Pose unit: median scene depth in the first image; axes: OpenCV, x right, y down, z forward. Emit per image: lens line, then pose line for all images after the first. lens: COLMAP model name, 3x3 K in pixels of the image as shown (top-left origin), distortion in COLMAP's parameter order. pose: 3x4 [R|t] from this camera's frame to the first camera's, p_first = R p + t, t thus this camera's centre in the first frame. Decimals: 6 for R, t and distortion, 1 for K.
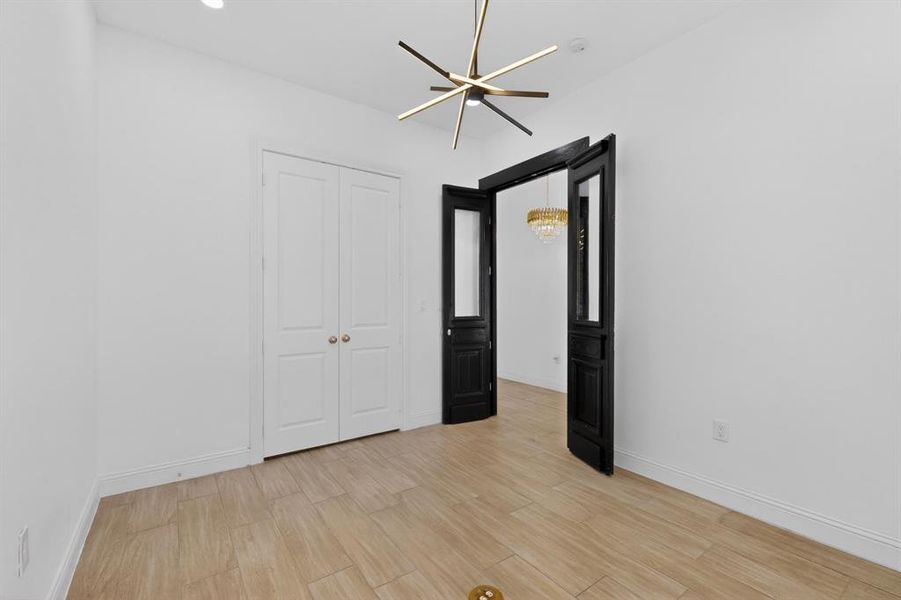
lens RADIAL K [[394.1, 0, 451.8], [0, 394.1, 300.3], [0, 0, 1]] dist [0.000011, -0.000487]
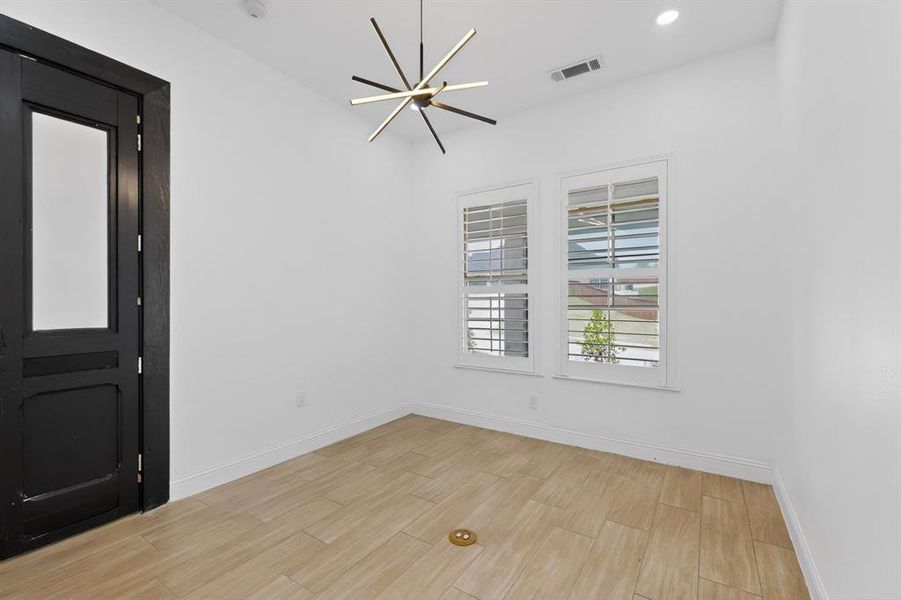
lens RADIAL K [[394.1, 0, 451.8], [0, 394.1, 300.3], [0, 0, 1]] dist [0.000011, -0.000487]
pose [[-0.360537, 0.001872, 0.932743, -0.738421], [0.000549, 0.999998, -0.001795, 0.007284], [-0.932745, -0.000135, -0.360537, 1.029769]]
